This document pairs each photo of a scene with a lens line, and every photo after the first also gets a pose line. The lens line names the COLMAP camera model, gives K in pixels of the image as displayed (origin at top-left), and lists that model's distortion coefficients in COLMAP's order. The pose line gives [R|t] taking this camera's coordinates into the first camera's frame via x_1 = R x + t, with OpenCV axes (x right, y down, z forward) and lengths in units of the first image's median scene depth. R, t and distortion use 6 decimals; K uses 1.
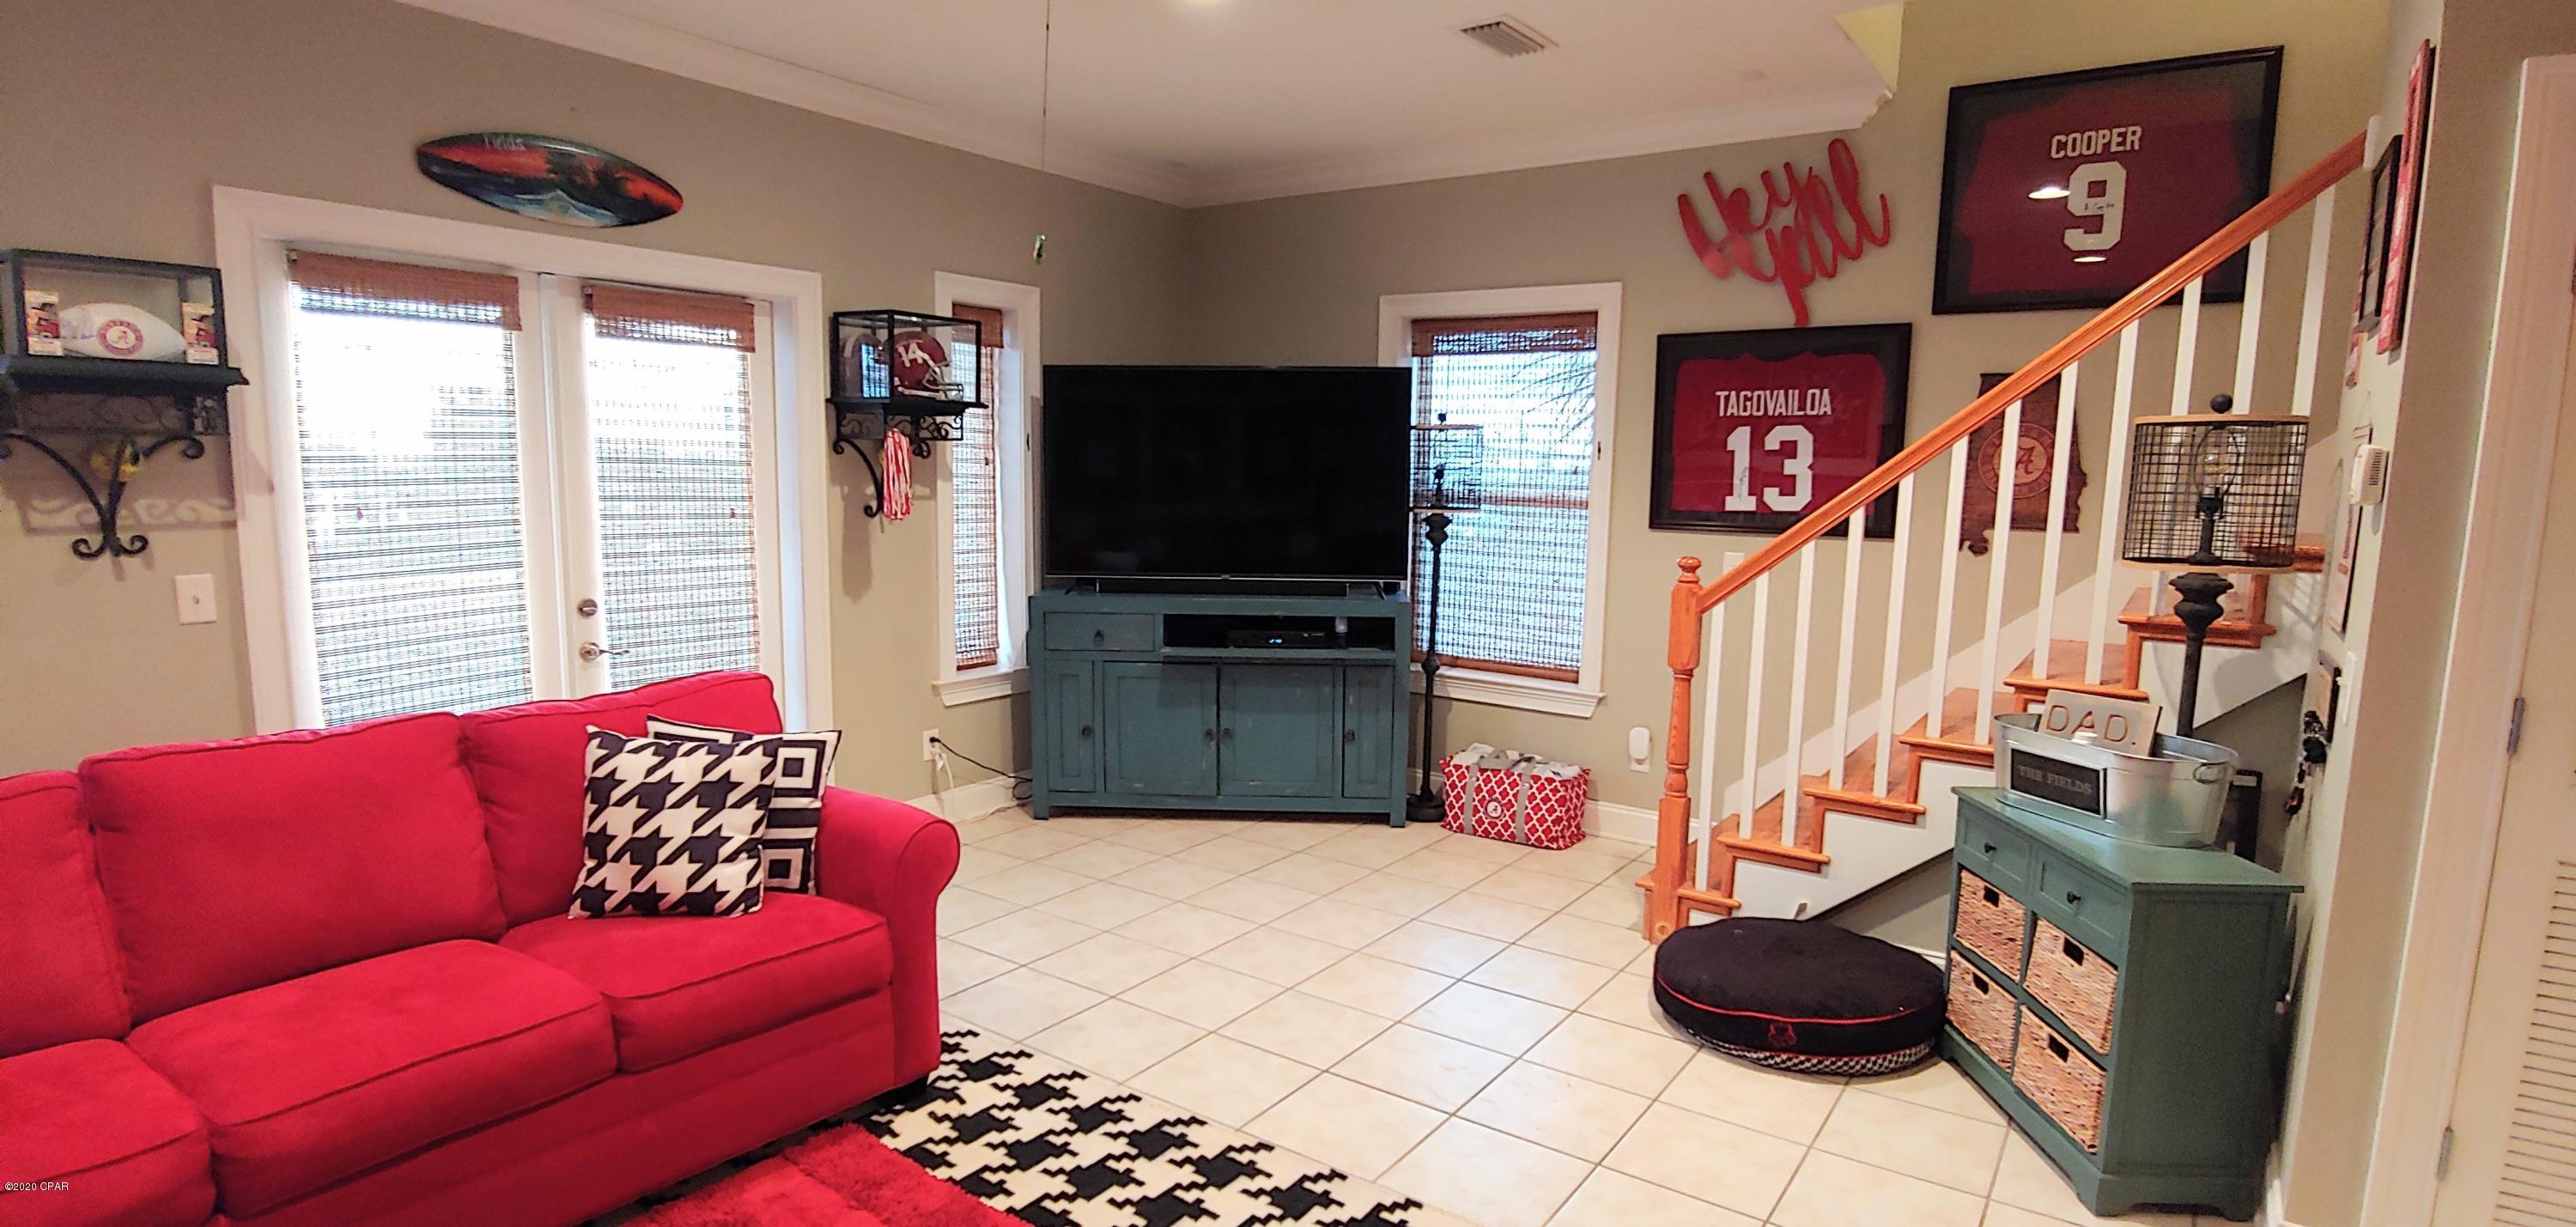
lens RADIAL K [[1293.2, 0, 1290.5], [0, 1293.2, 641.1], [0, 0, 1]] dist [-0.016342, -0.001624]
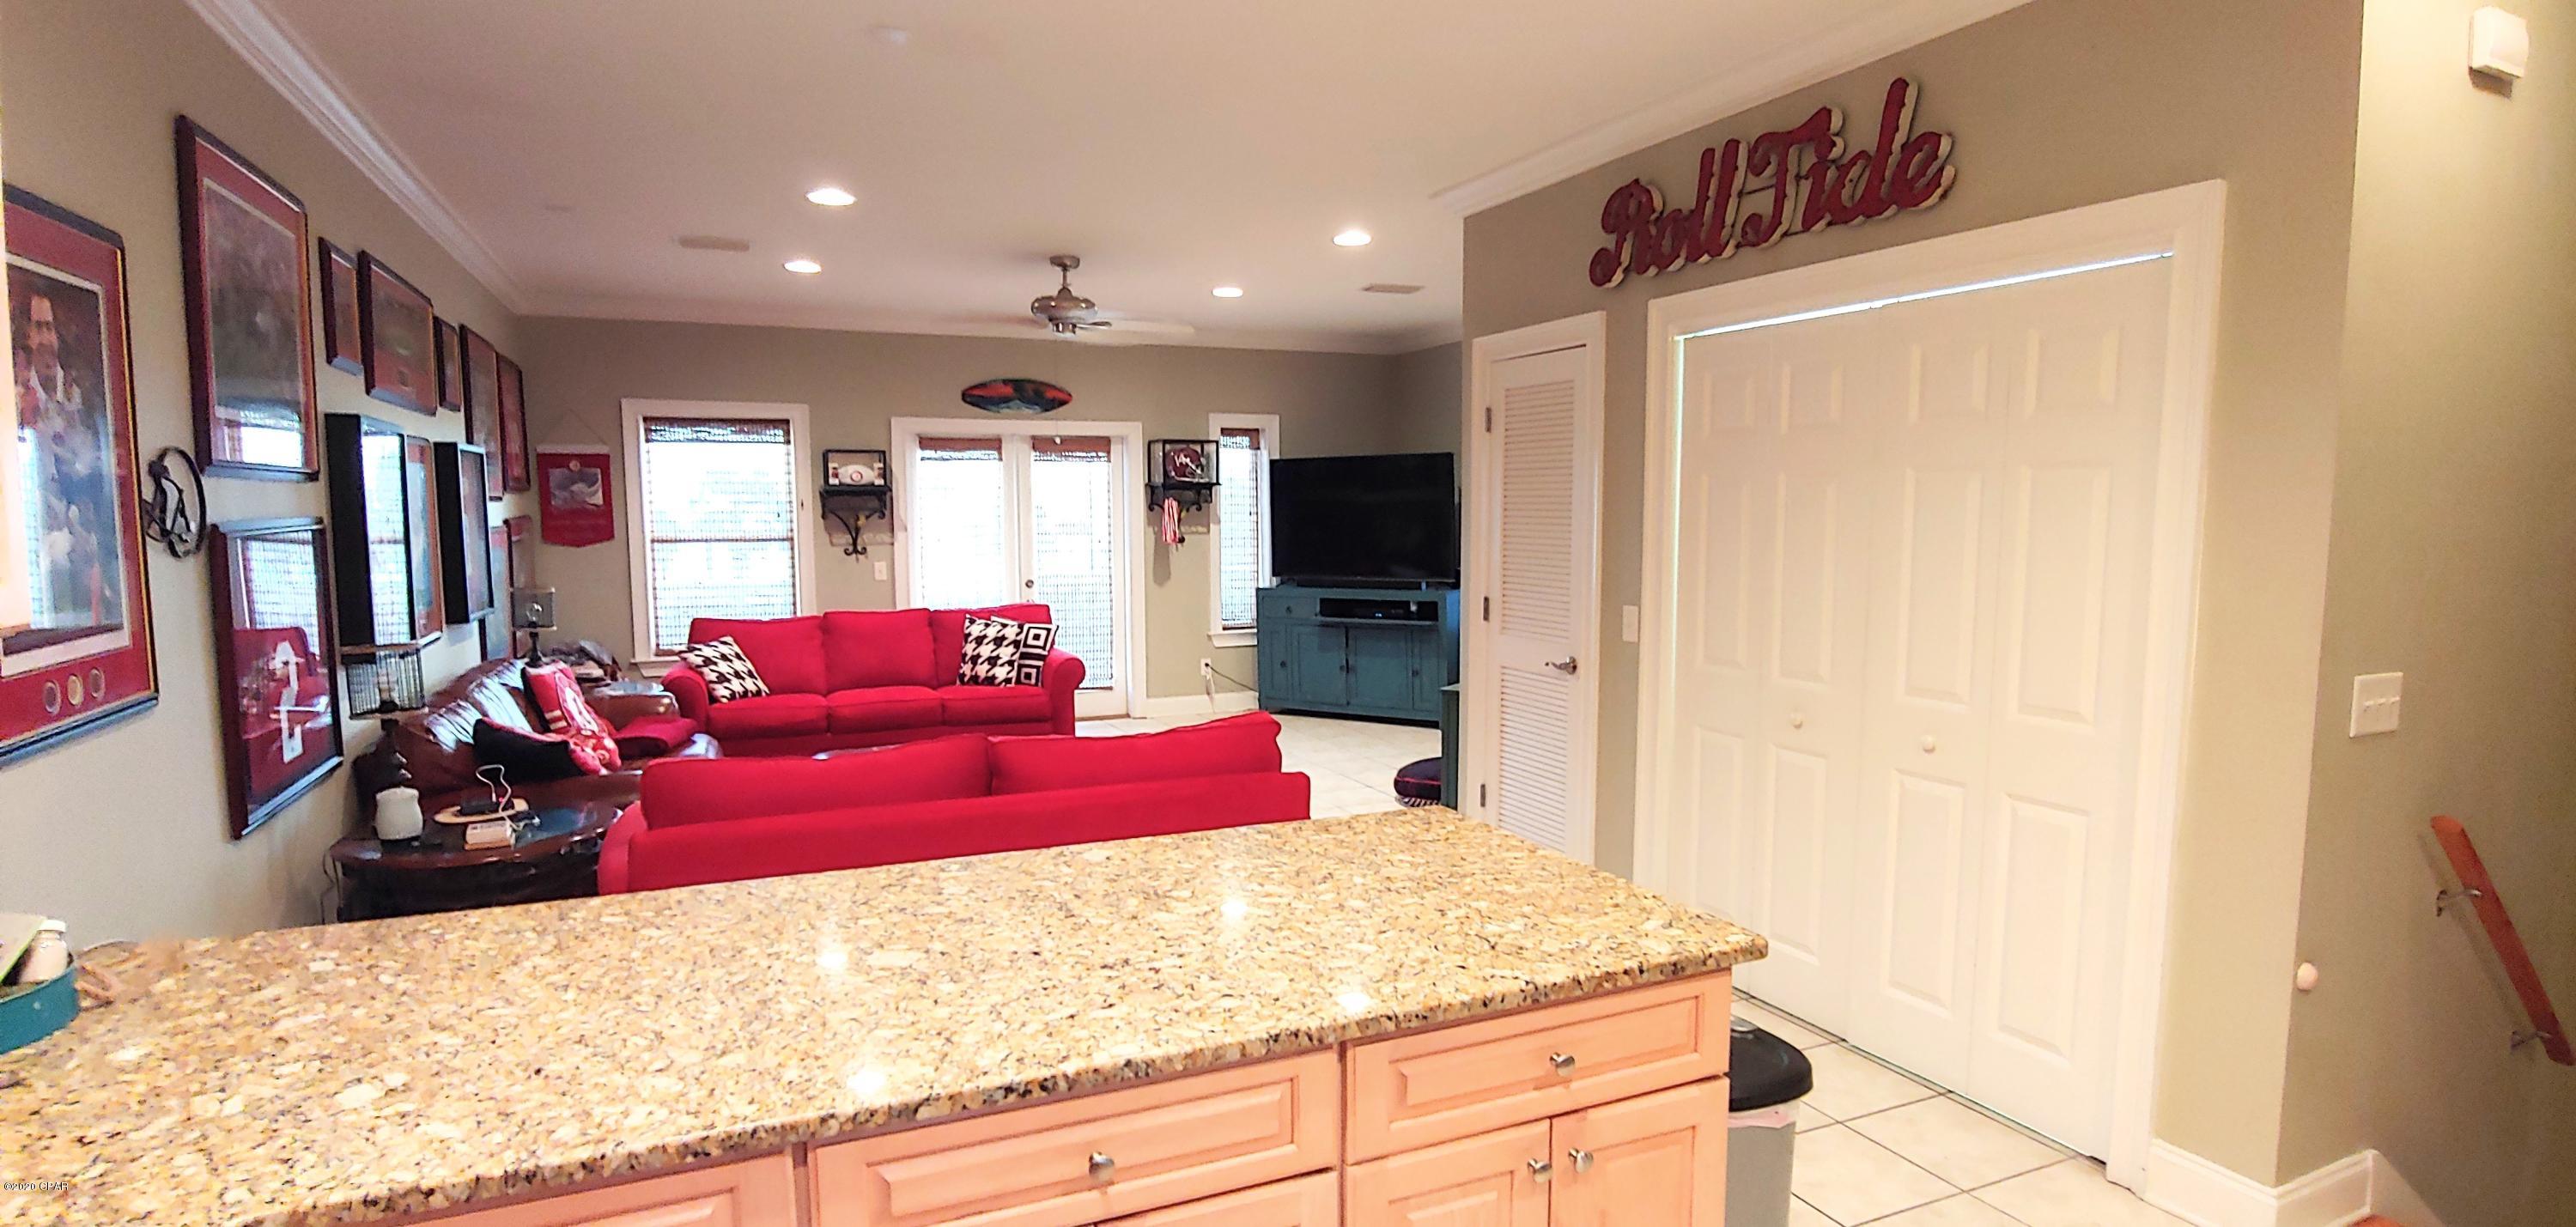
lens RADIAL K [[1293.2, 0, 1273.5], [0, 1293.2, 643.0], [0, 0, 1]] dist [-0.016342, -0.001624]
pose [[0.849312, 0.031320, -0.526961, 0.885979], [-0.051402, 0.998401, -0.023506, 0.096642], [0.525382, 0.047051, 0.849564, -0.595439]]
